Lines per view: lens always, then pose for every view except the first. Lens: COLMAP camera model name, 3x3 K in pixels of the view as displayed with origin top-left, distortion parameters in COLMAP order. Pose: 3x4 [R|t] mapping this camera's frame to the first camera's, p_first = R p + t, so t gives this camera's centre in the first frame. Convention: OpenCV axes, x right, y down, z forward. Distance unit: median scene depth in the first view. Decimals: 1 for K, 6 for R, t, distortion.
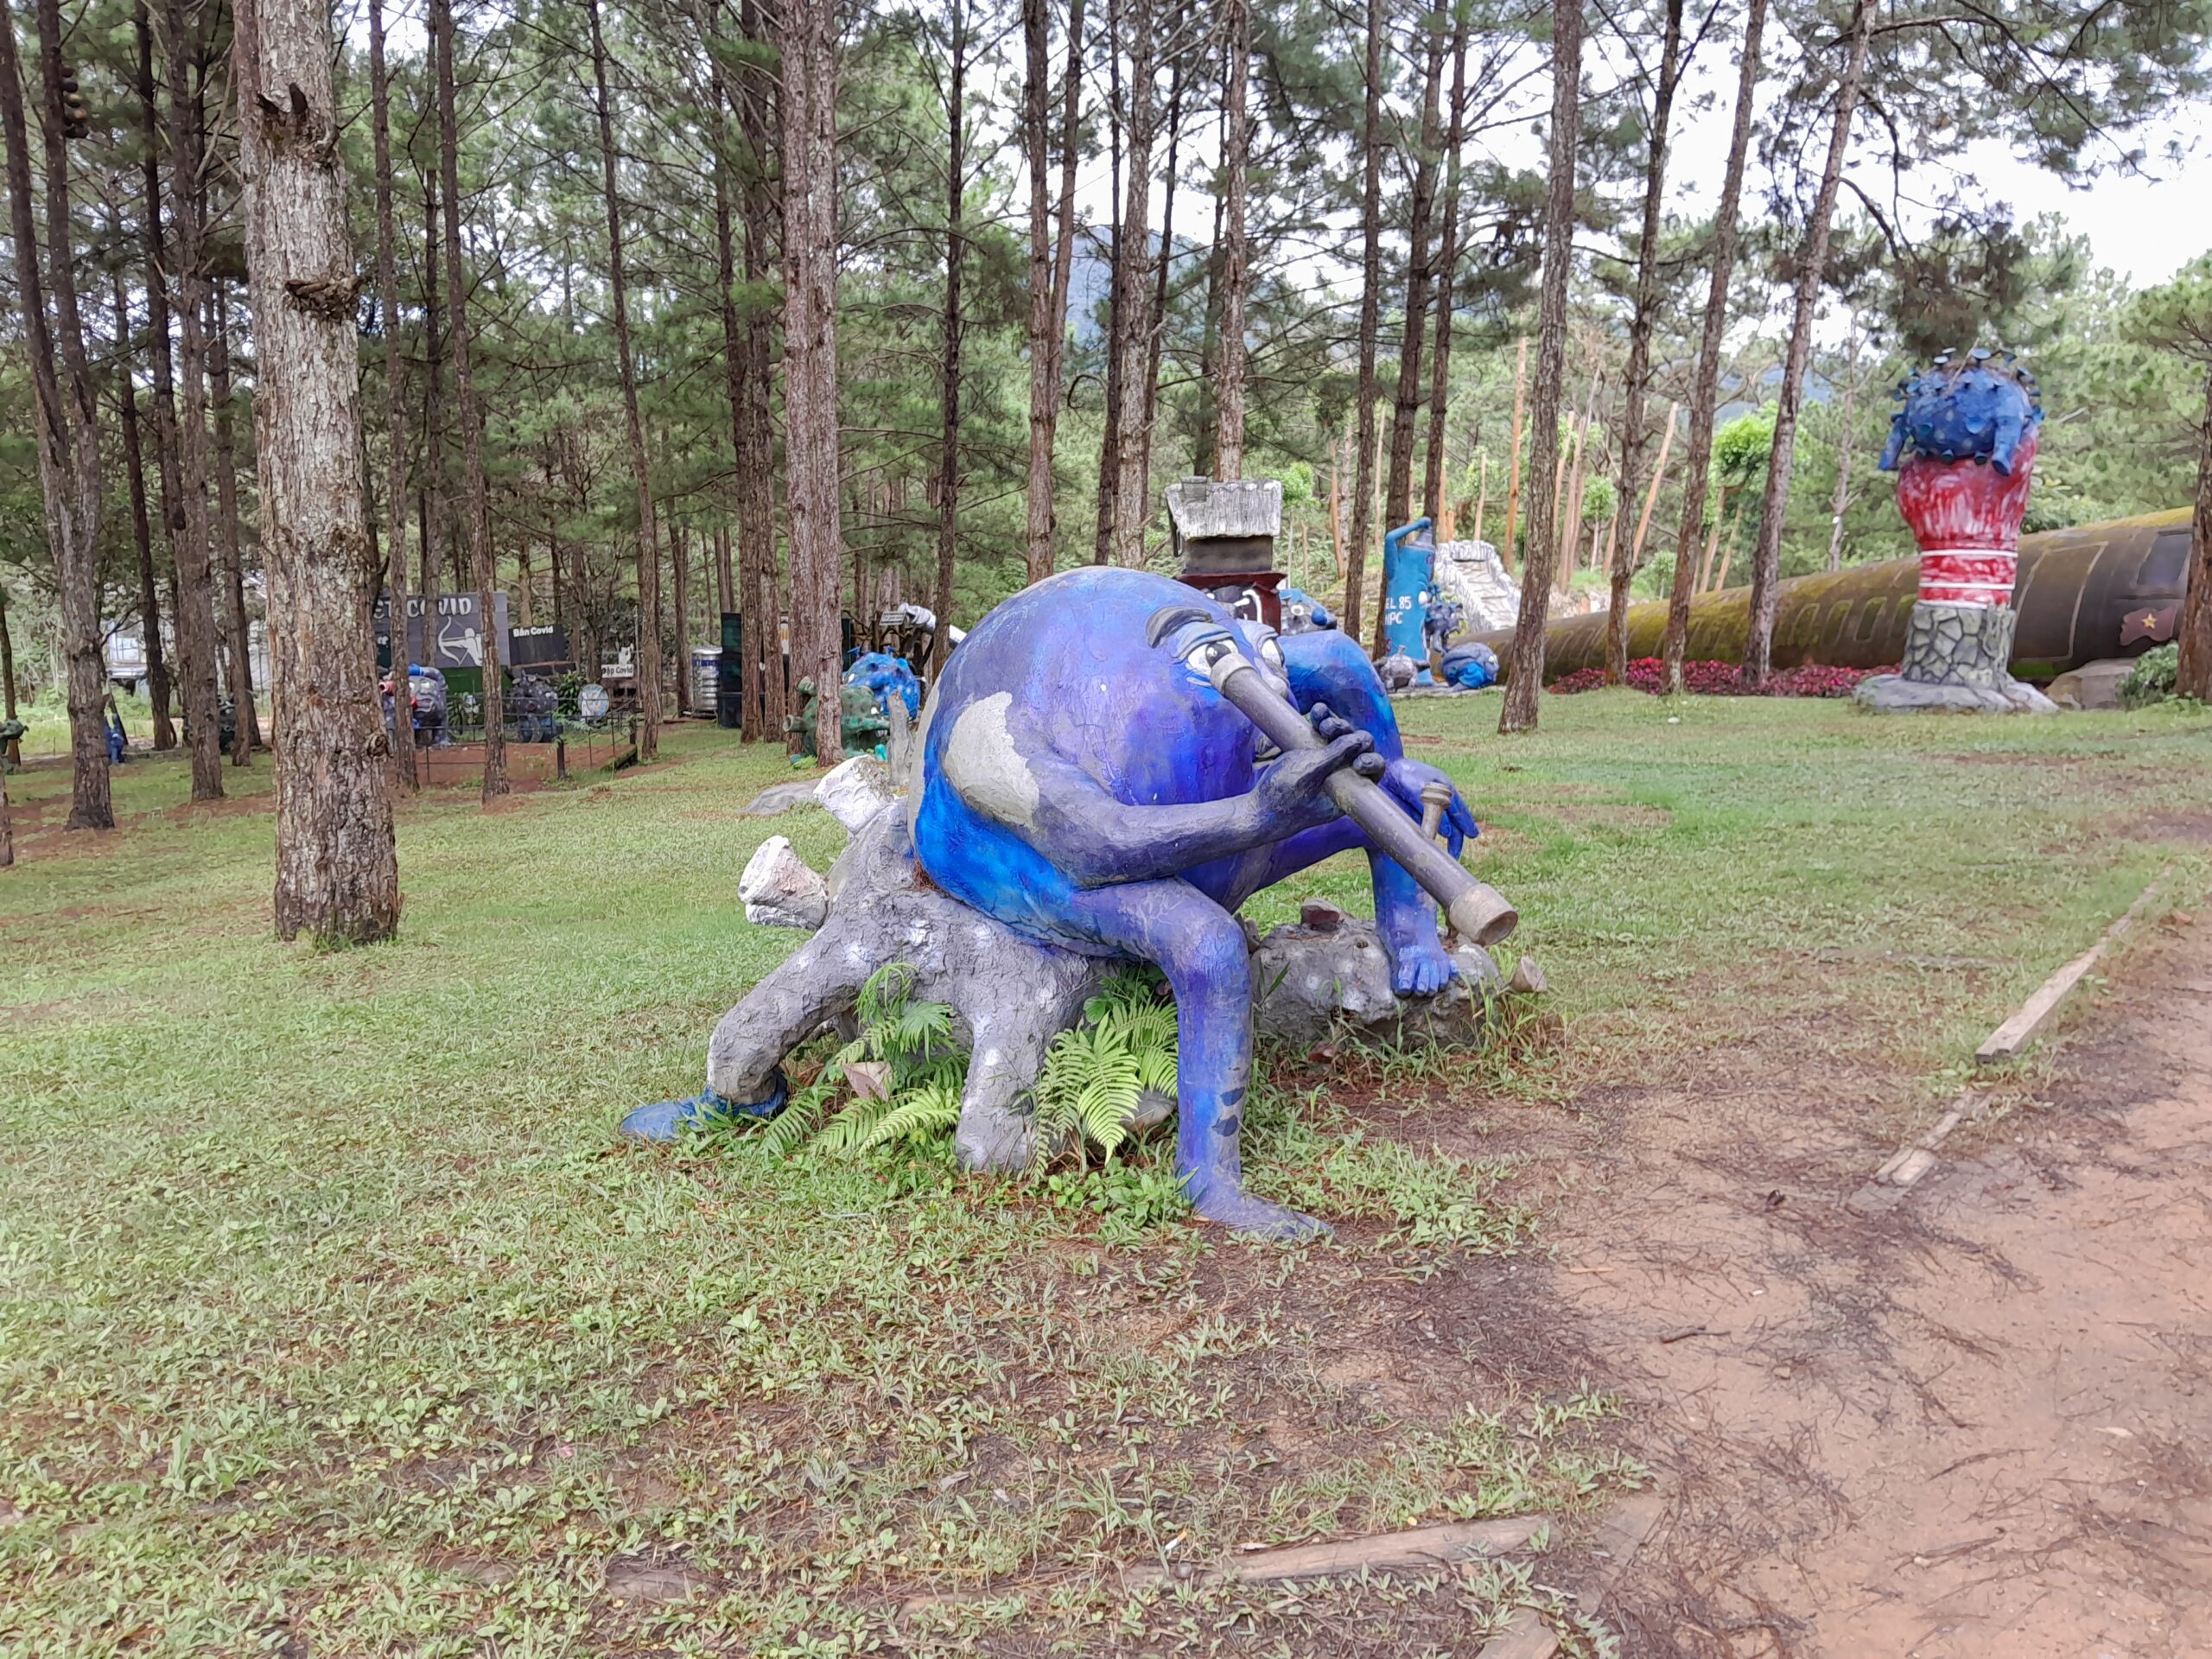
lens RADIAL K [[1771.9, 0, 1118.1], [0, 1771.9, 814.6], [0, 0, 1]] dist [0.015591, -0.029248]
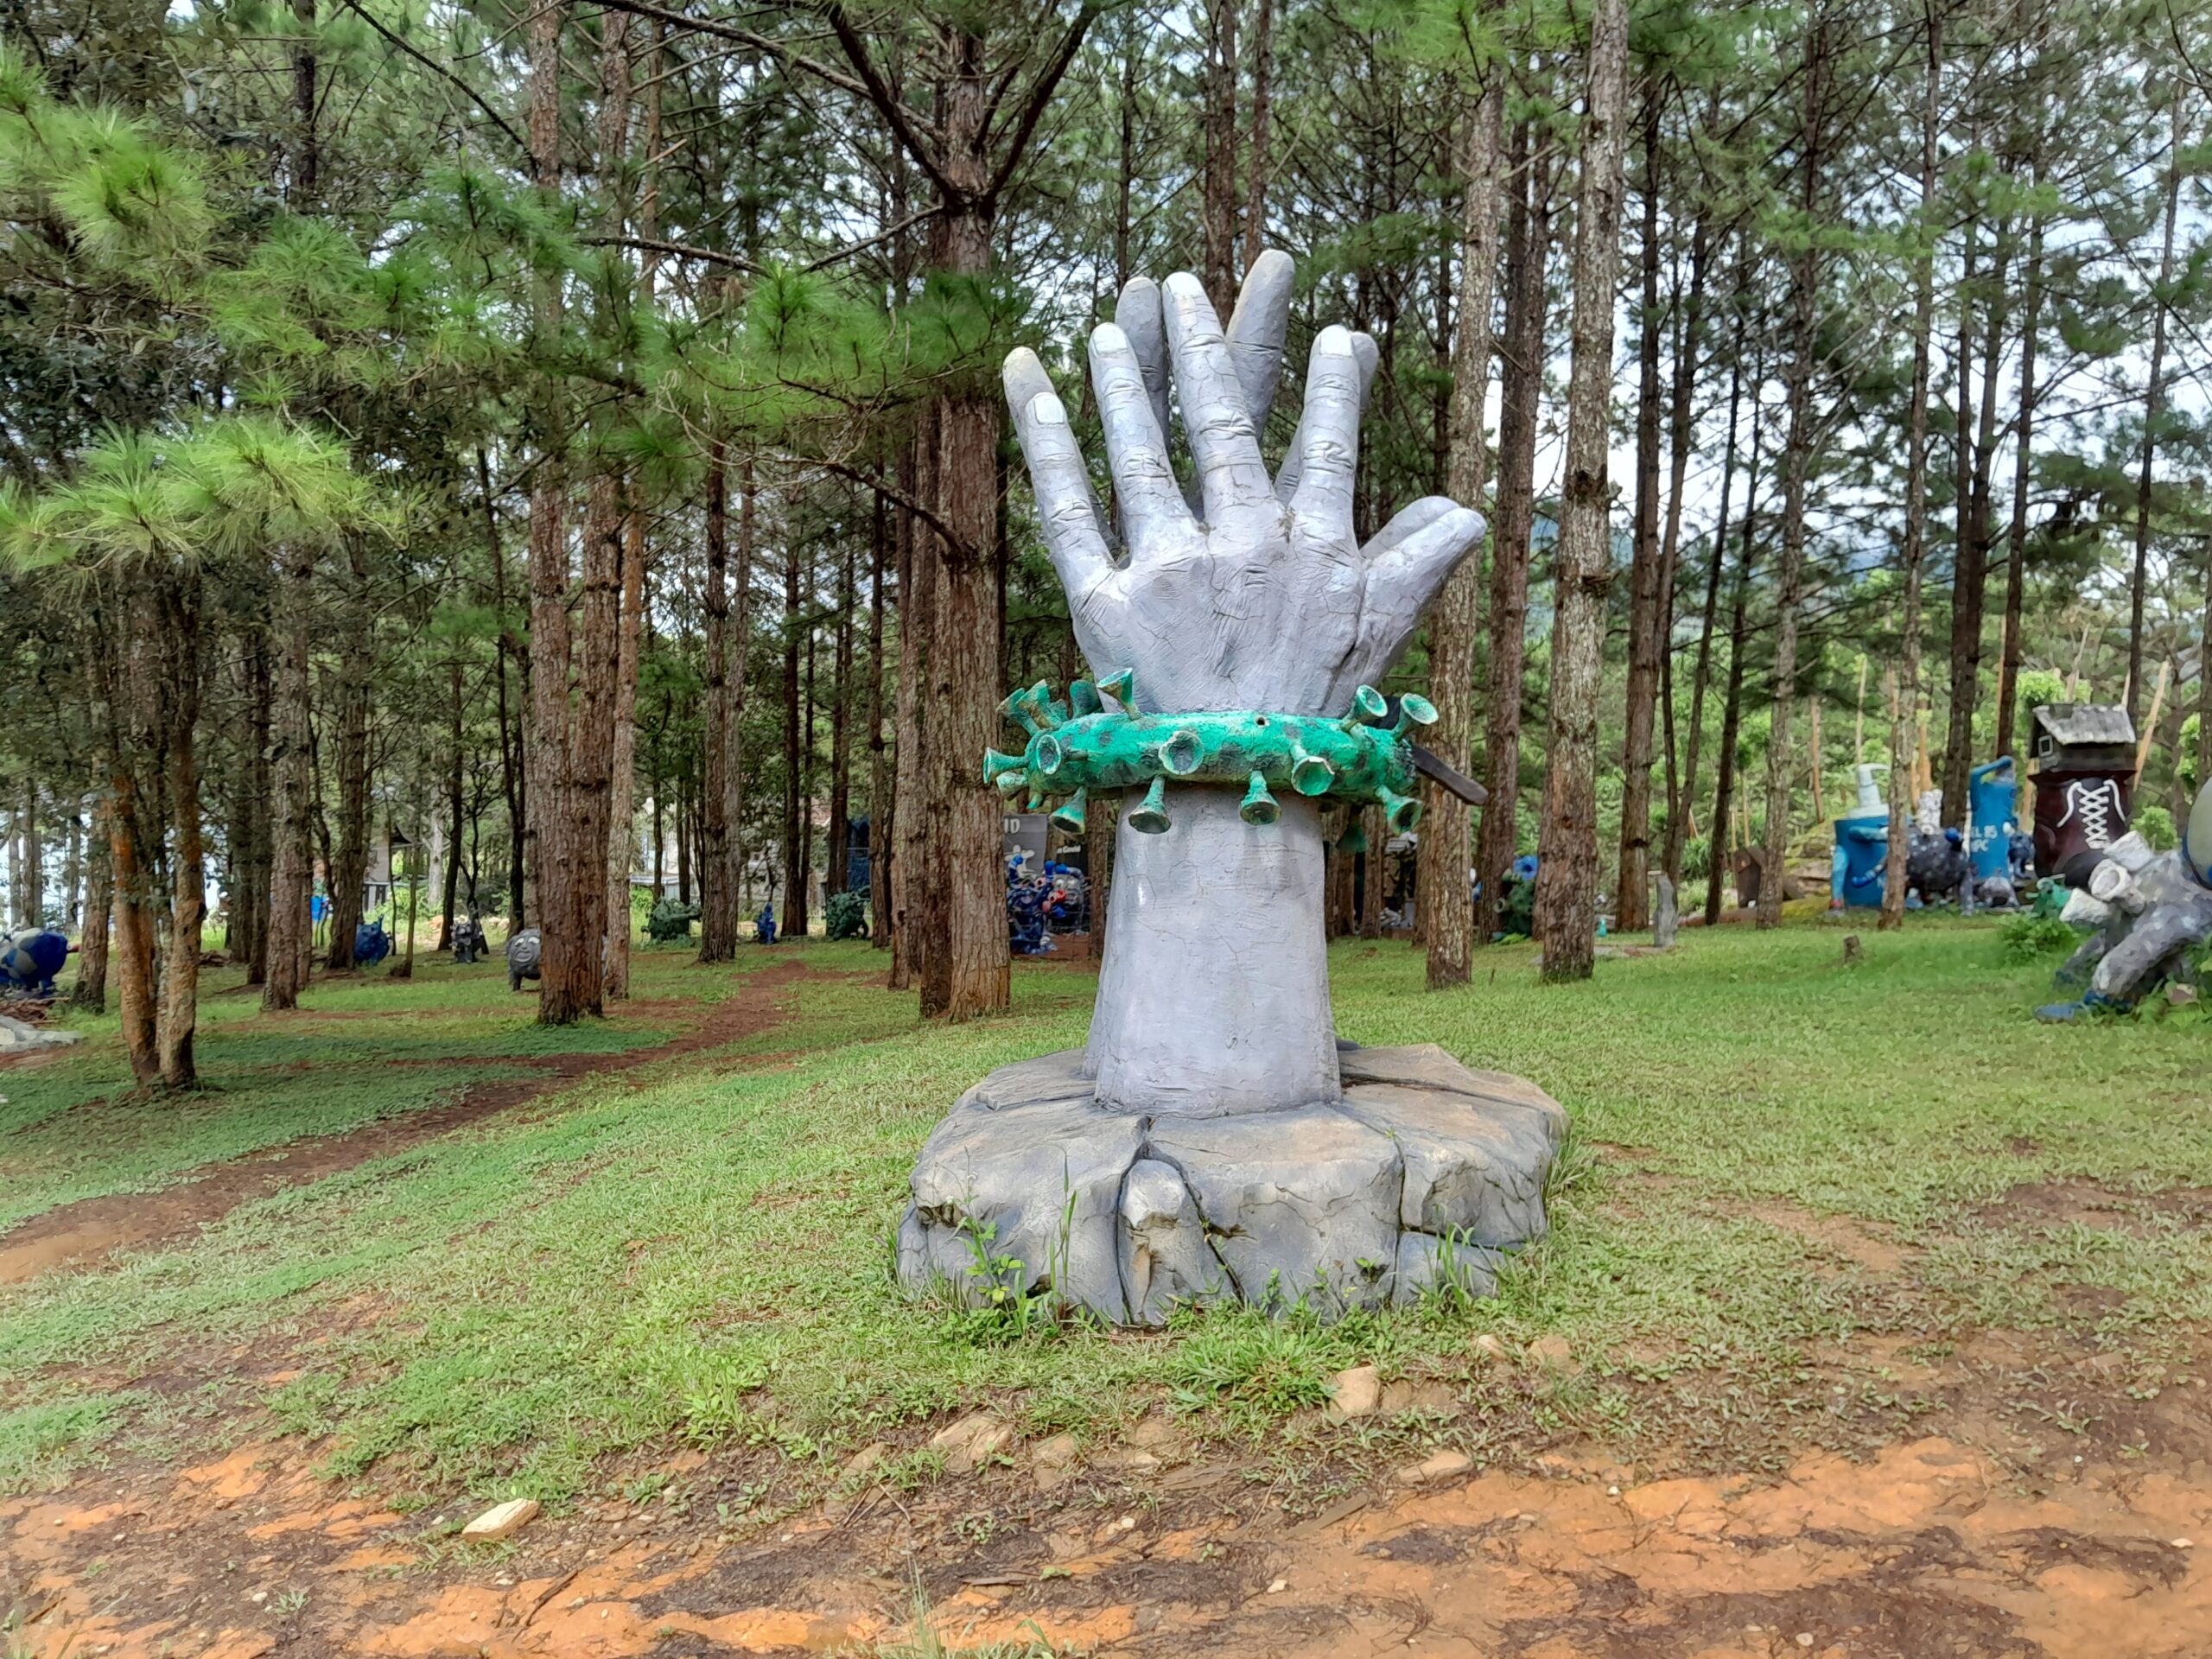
lens RADIAL K [[1771.9, 0, 1103.5], [0, 1771.9, 824.9], [0, 0, 1]] dist [0.015591, -0.029248]
pose [[0.977165, 0.026250, -0.210853, -0.226236], [-0.053849, 0.990537, -0.126239, 0.070777], [0.205544, 0.134710, 0.969332, -0.286901]]
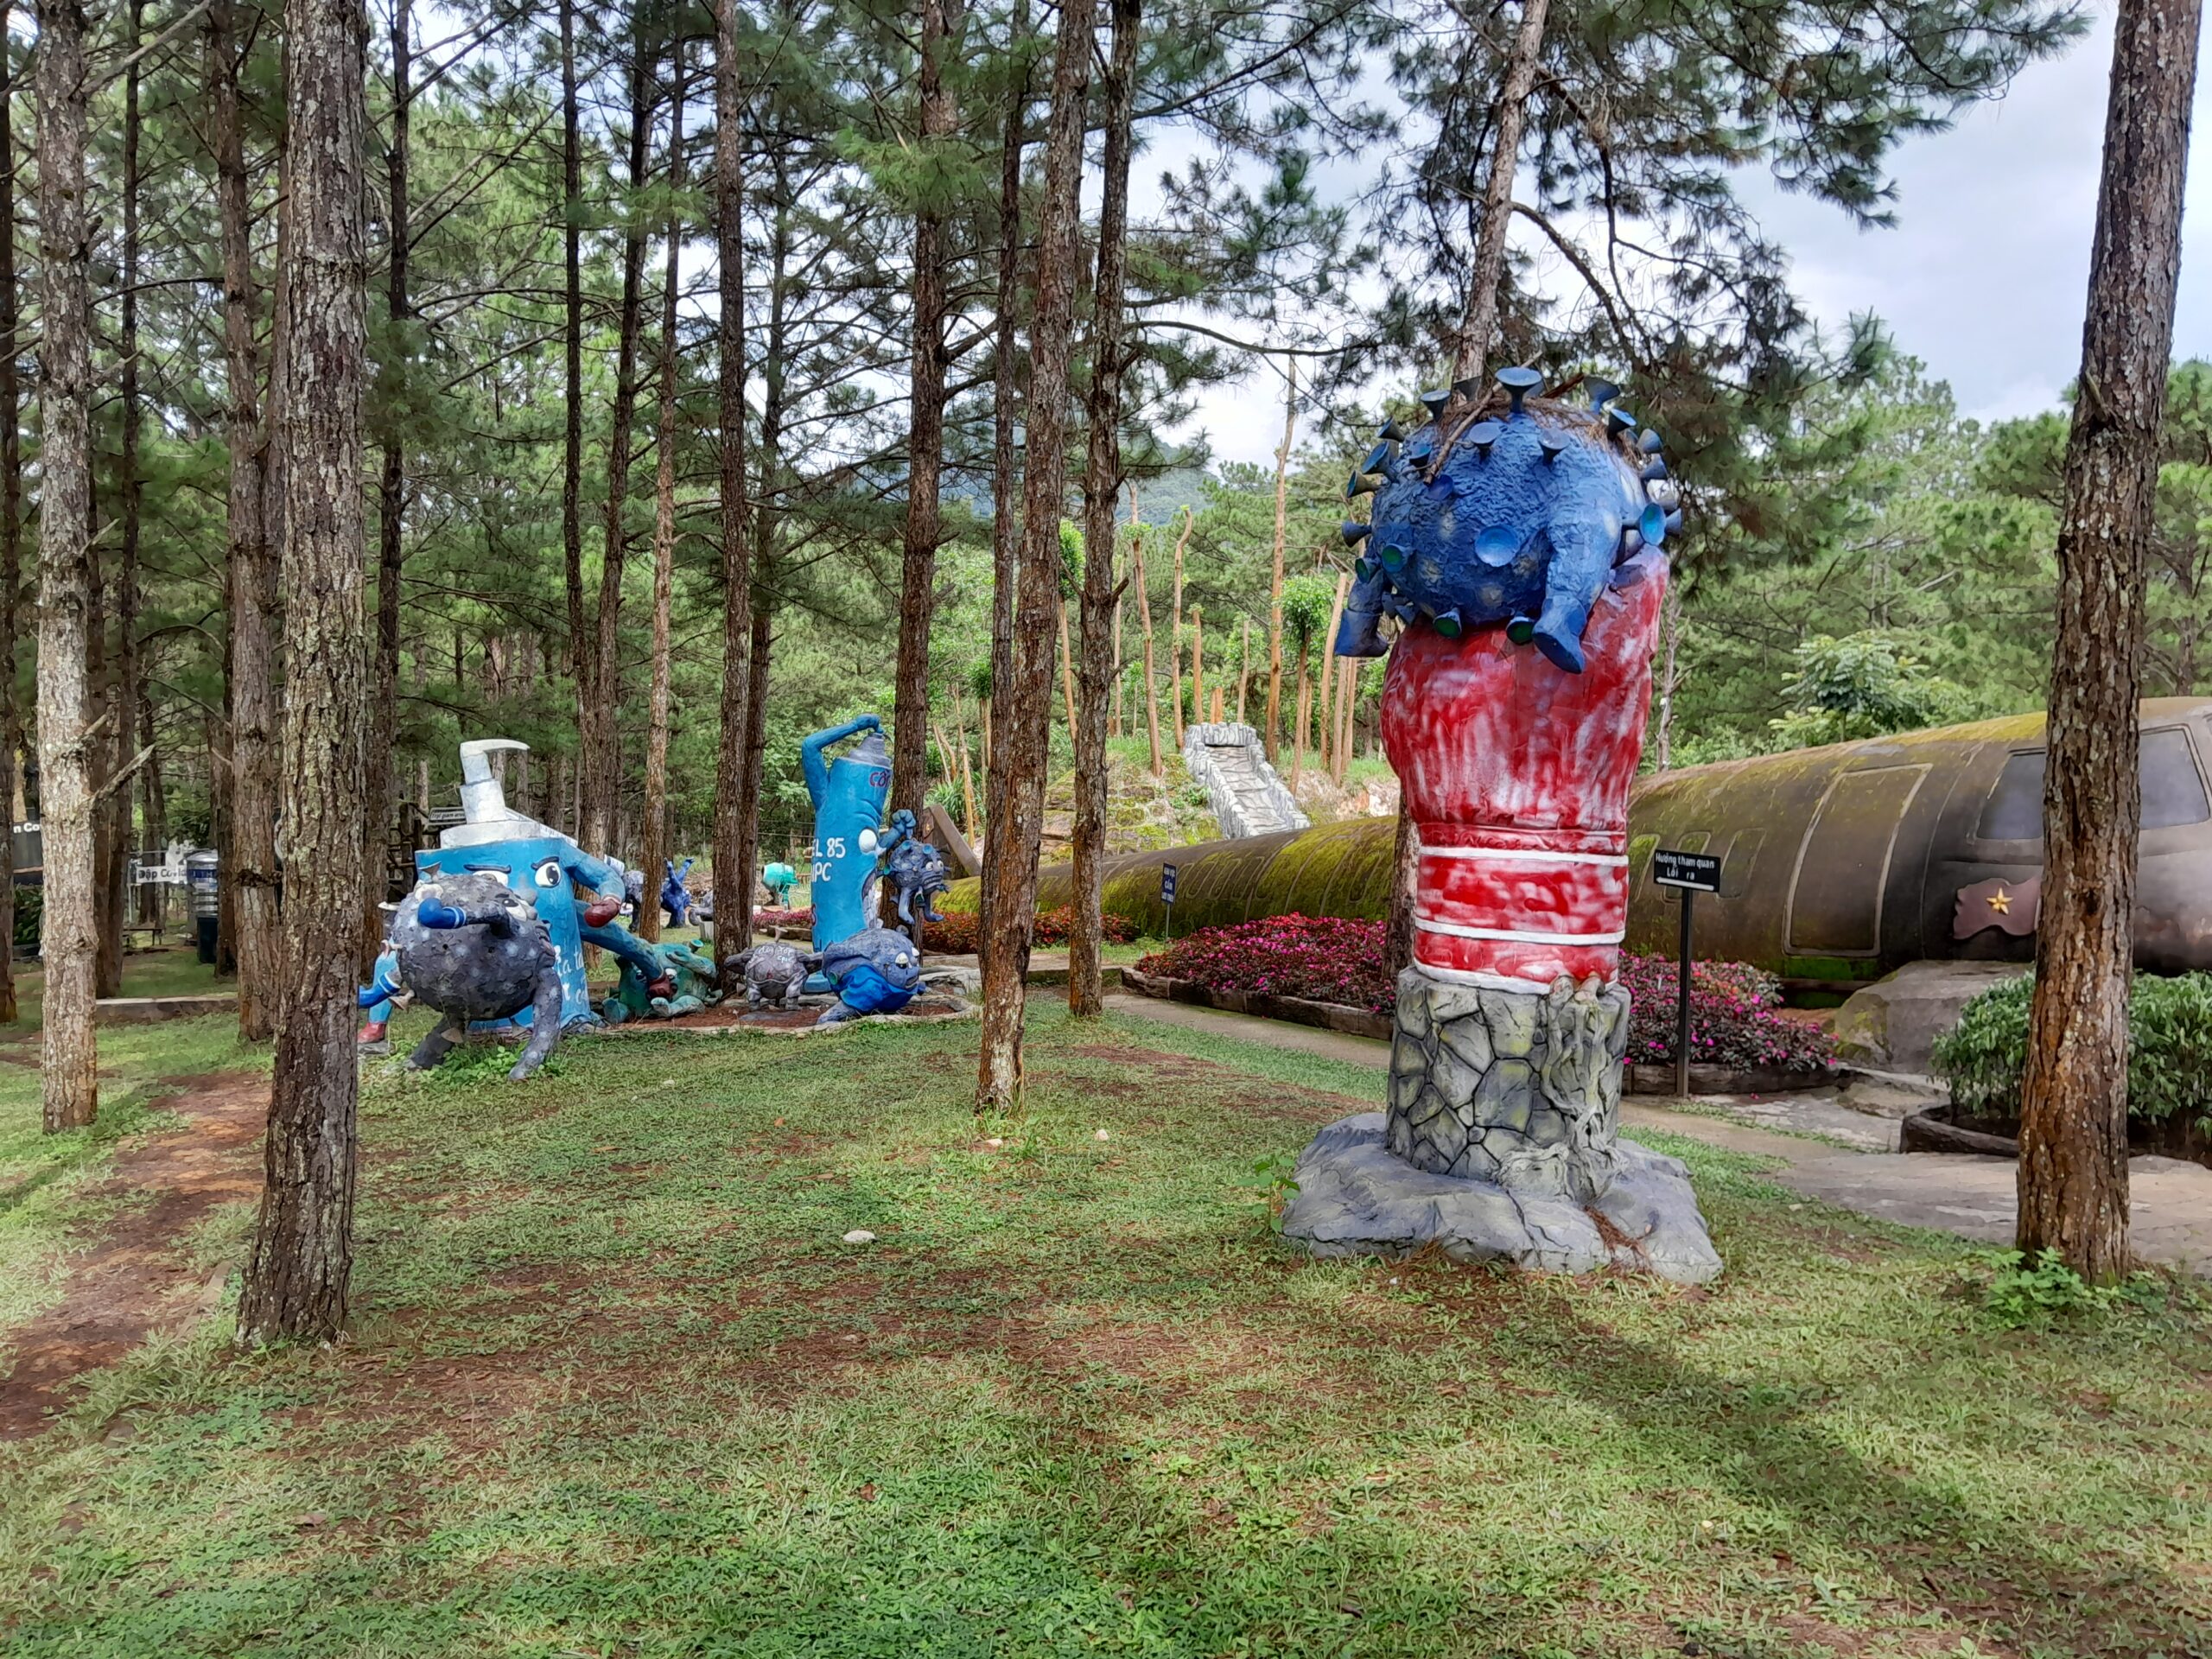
lens RADIAL K [[1771.9, 0, 1090.8], [0, 1771.9, 846.7], [0, 0, 1]] dist [0.015591, -0.029248]
pose [[0.999456, 0.005897, 0.032450, 0.364636], [-0.003521, 0.997341, -0.072795, -0.117743], [-0.032793, 0.072642, 0.996819, 0.586608]]
